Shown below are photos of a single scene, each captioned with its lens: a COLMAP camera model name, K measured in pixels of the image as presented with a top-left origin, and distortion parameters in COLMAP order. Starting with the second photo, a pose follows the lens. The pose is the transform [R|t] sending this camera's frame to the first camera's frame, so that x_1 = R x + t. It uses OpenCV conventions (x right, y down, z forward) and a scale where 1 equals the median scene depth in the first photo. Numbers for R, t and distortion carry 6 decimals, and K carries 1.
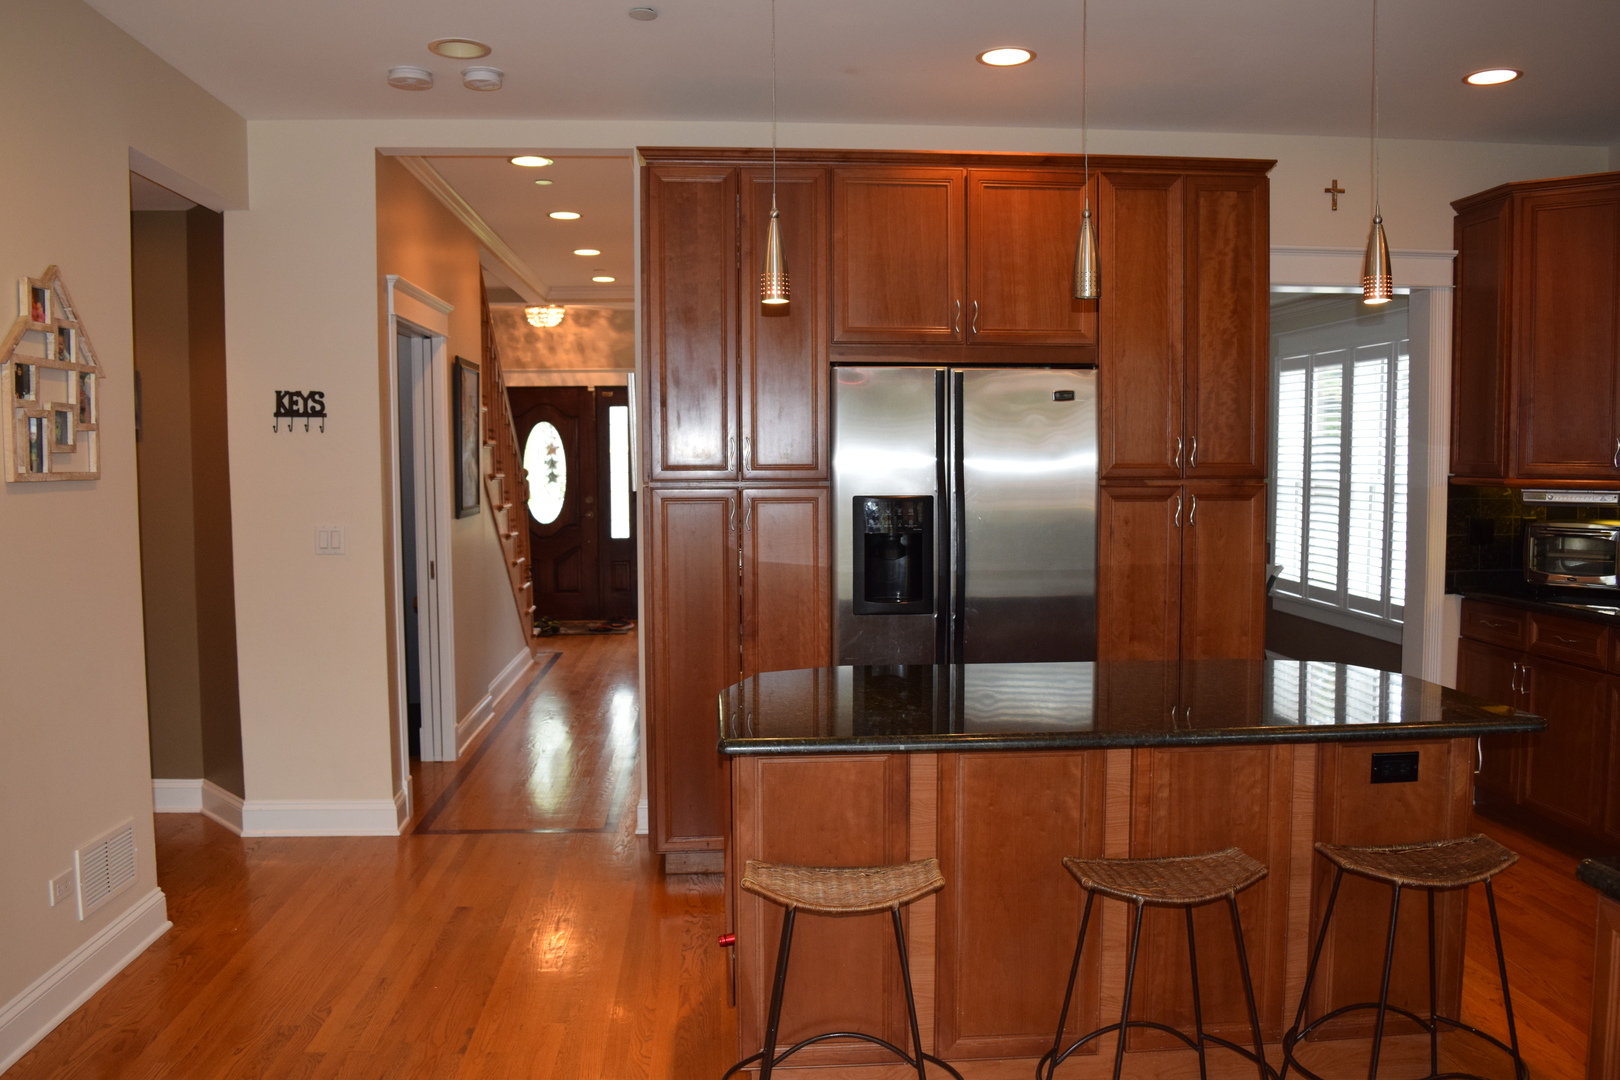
lens RADIAL K [[1283.1, 0, 814.8], [0, 1283.1, 532.0], [0, 0, 1]] dist [-0.089693, 0.020578]
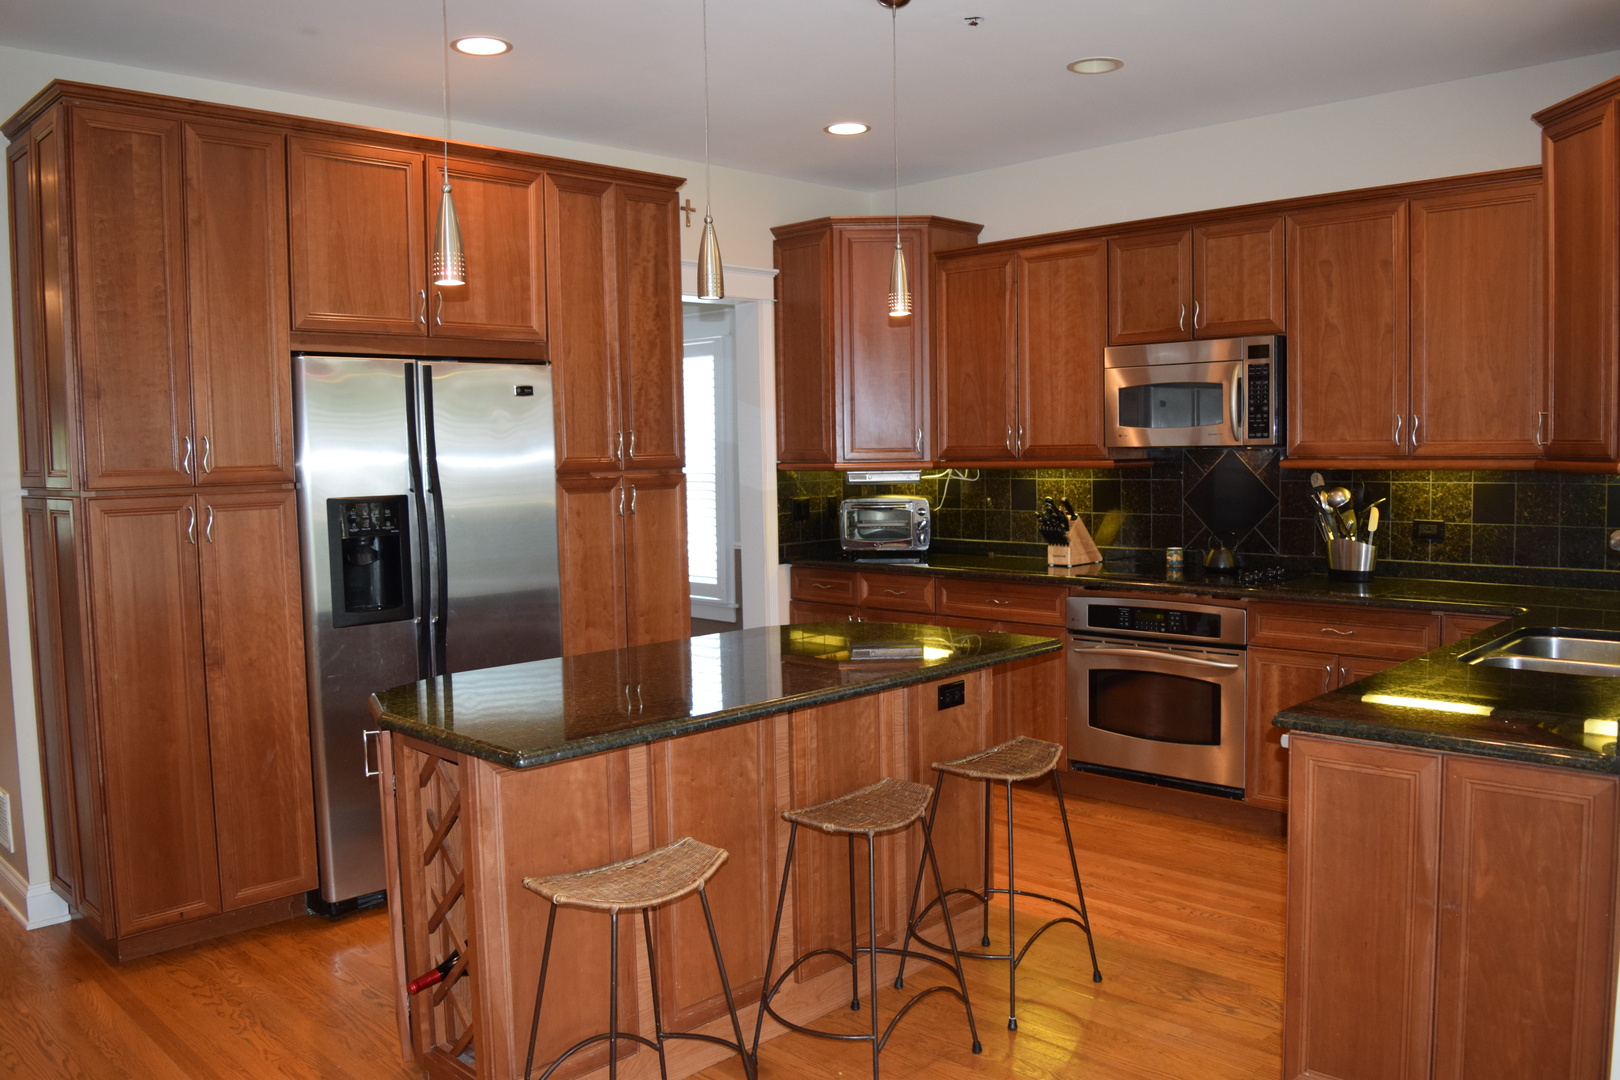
lens RADIAL K [[1283.1, 0, 812.4], [0, 1283.1, 543.8], [0, 0, 1]] dist [-0.089693, 0.020578]
pose [[0.756115, -0.060702, 0.651618, -0.296091], [0.055622, 0.998047, 0.028432, -0.002361], [-0.652071, 0.014746, 0.758014, 0.090852]]
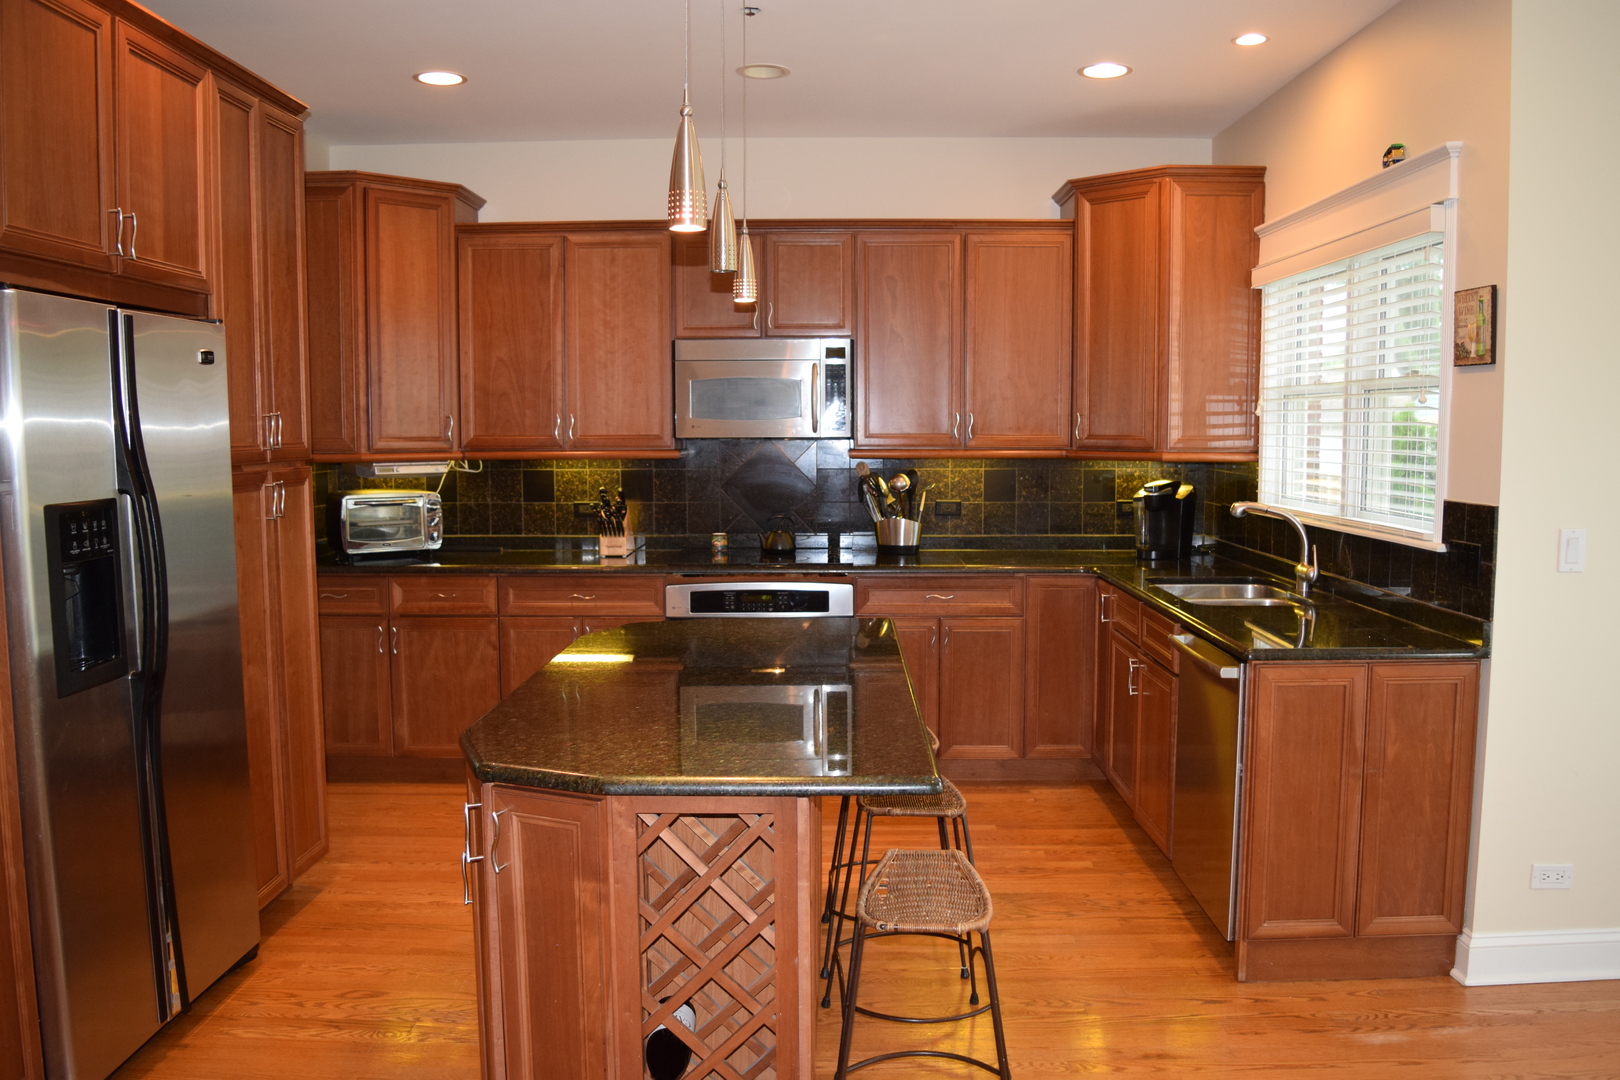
lens RADIAL K [[1283.1, 0, 815.2], [0, 1283.1, 543.1], [0, 0, 1]] dist [-0.089693, 0.020578]
pose [[0.088352, -0.088162, 0.992180, -0.520402], [0.061478, 0.994659, 0.082908, -0.036585], [-0.994190, 0.053672, 0.093300, 0.577748]]
